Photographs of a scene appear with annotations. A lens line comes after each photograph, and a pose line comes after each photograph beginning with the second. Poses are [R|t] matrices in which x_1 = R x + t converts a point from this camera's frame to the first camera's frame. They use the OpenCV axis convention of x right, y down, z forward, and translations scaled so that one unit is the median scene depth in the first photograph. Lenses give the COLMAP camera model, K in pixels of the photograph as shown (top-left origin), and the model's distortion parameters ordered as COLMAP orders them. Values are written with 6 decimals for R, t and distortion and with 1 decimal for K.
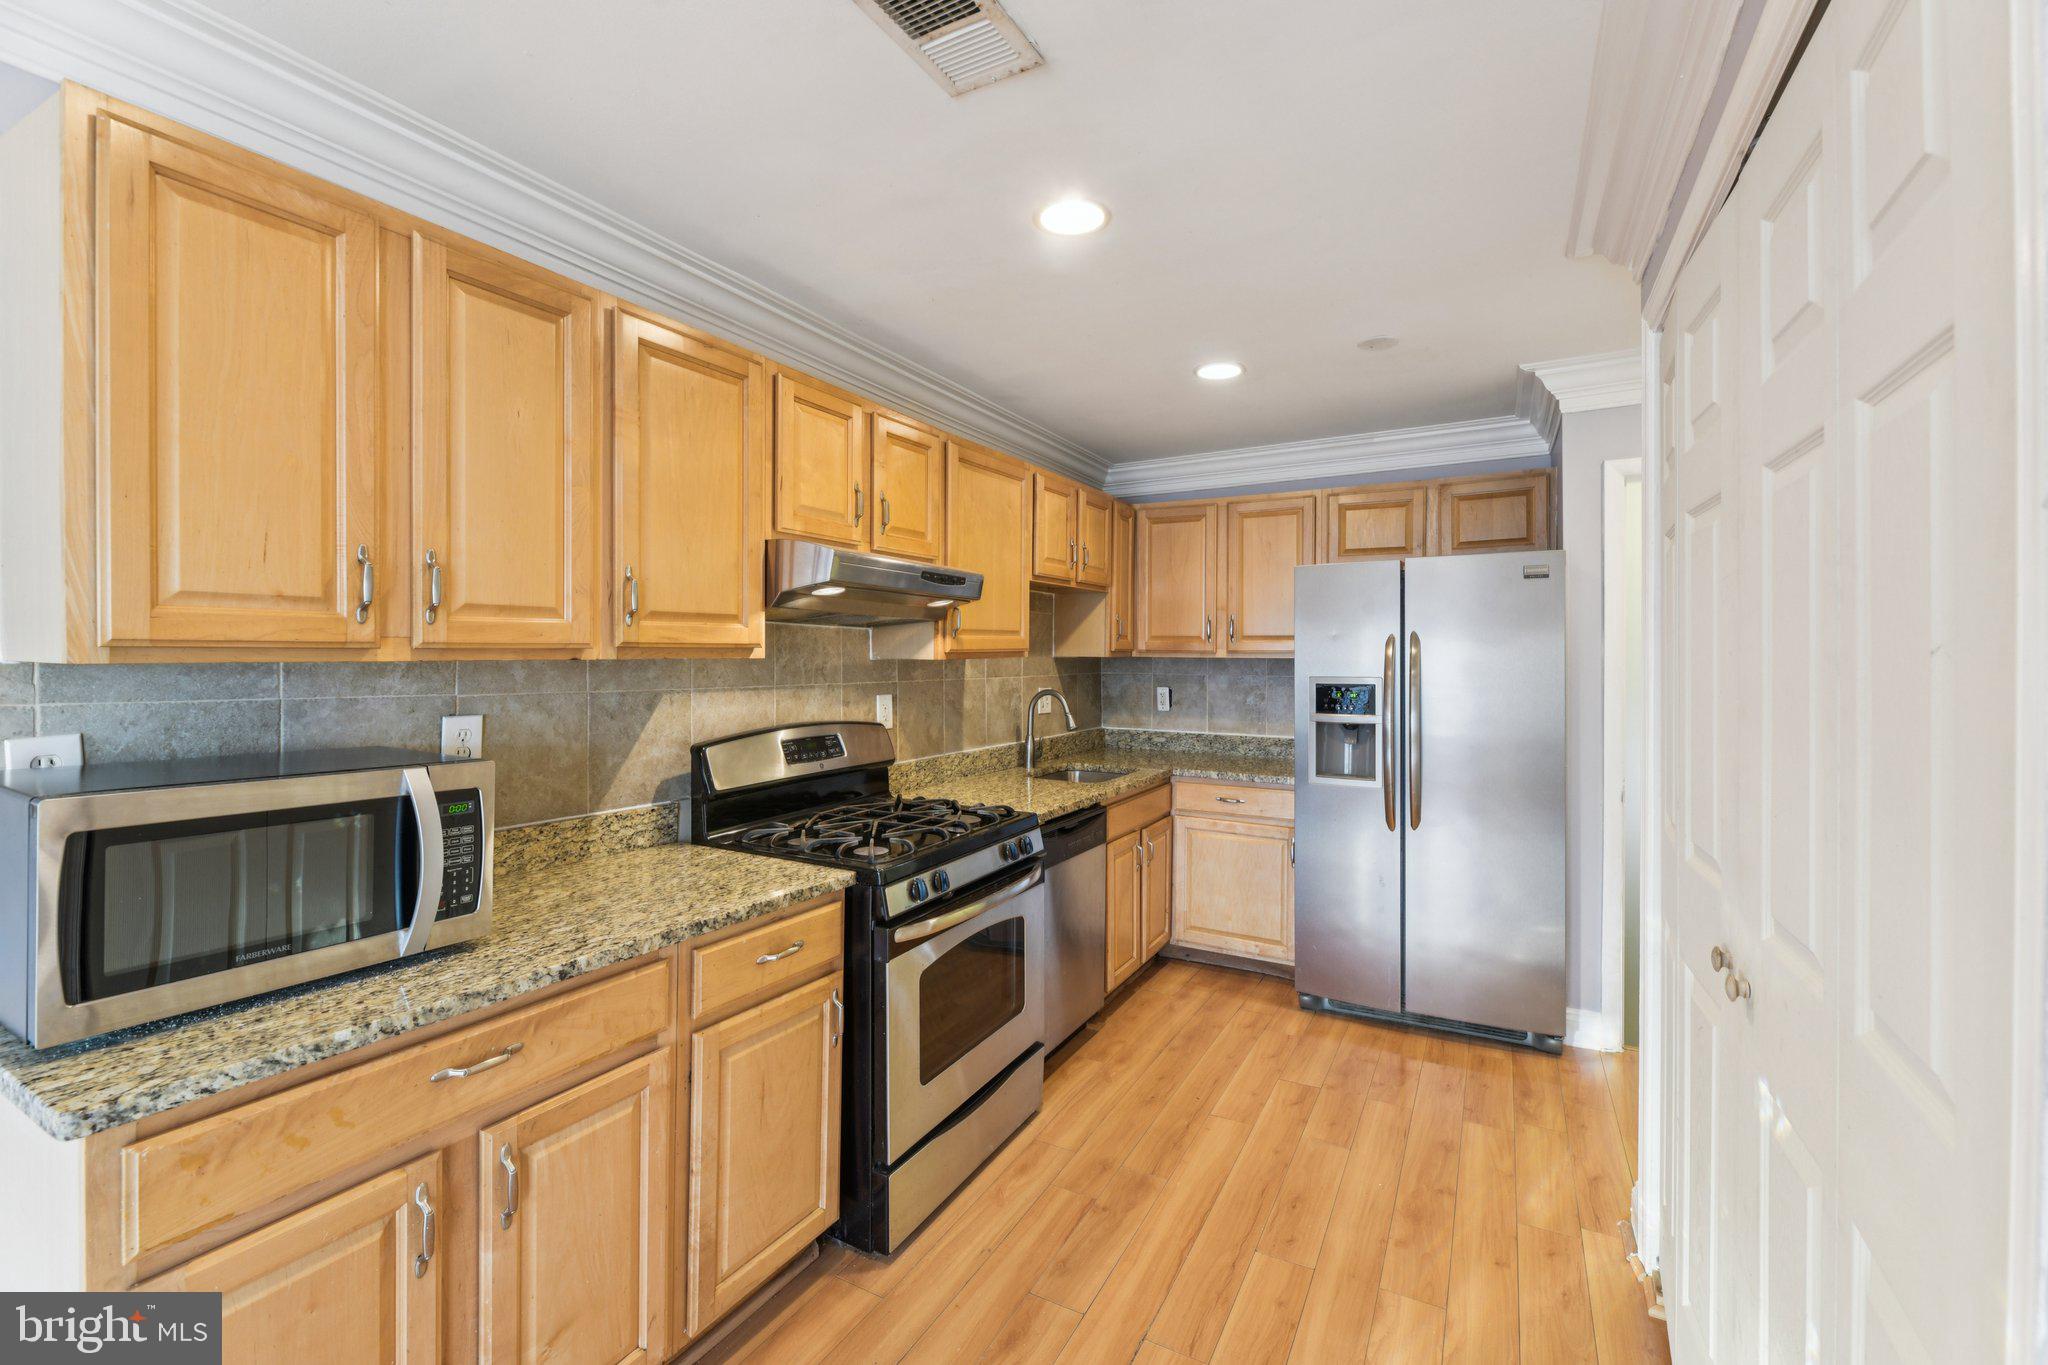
lens RADIAL K [[869.6, 0, 1038.1], [0, 869.6, 664.4], [0, 0, 1]] dist [0.001107, -0.001628]
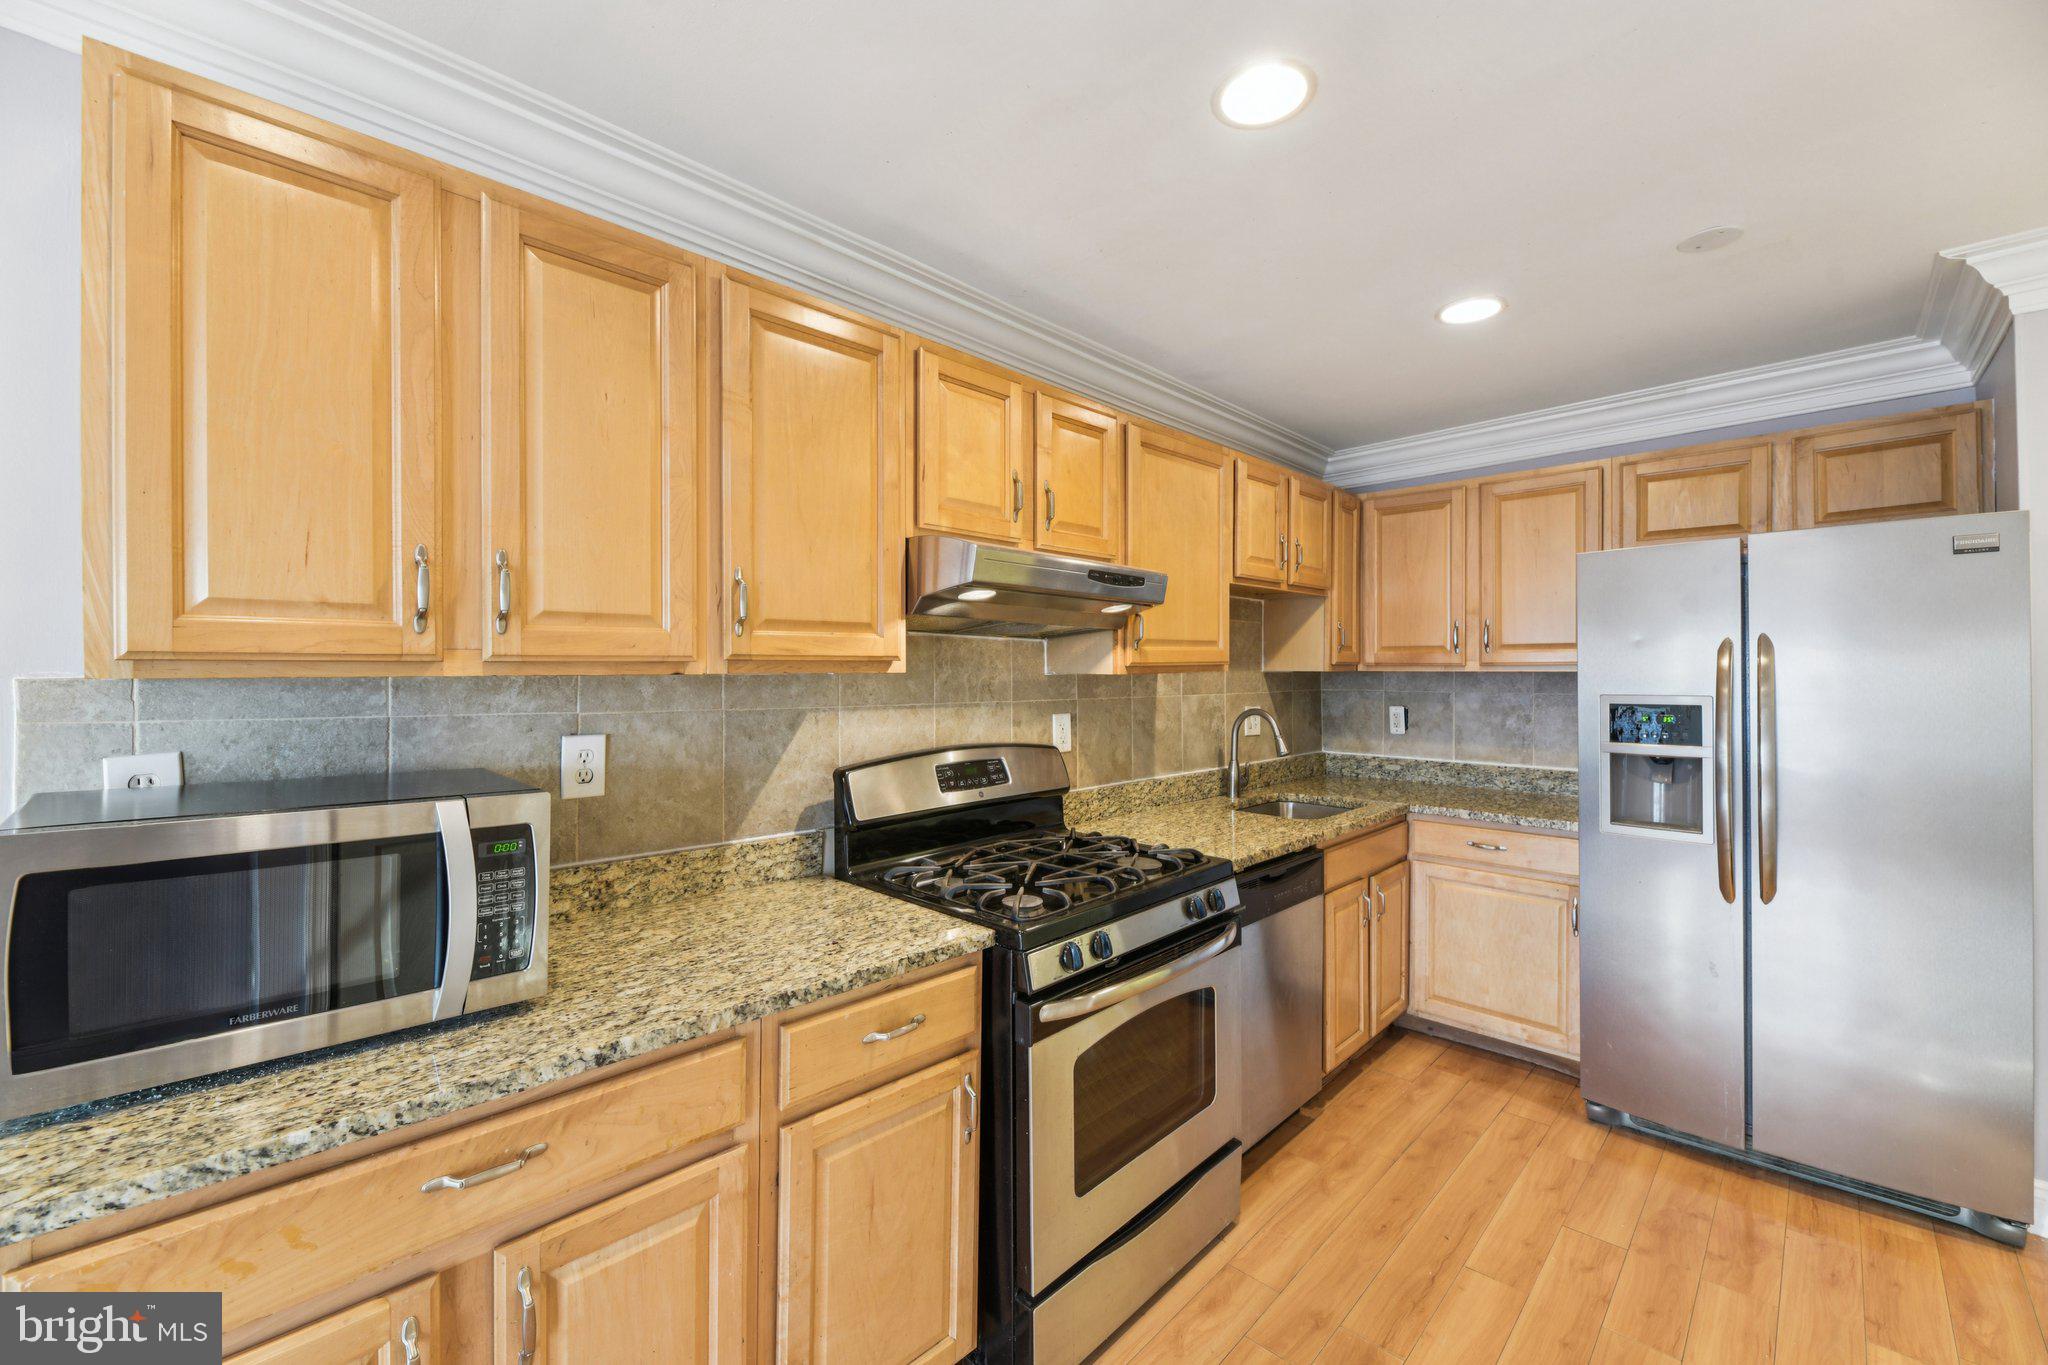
lens RADIAL K [[838.7, 0, 1030.1], [0, 838.7, 675.9], [0, 0, 1]] dist [-0.000054, -0.003224]
pose [[0.963544, -0.003733, -0.267523, 0.027239], [0.001995, 0.999975, -0.006770, 0.001702], [0.267542, 0.005990, 0.963528, 0.178762]]
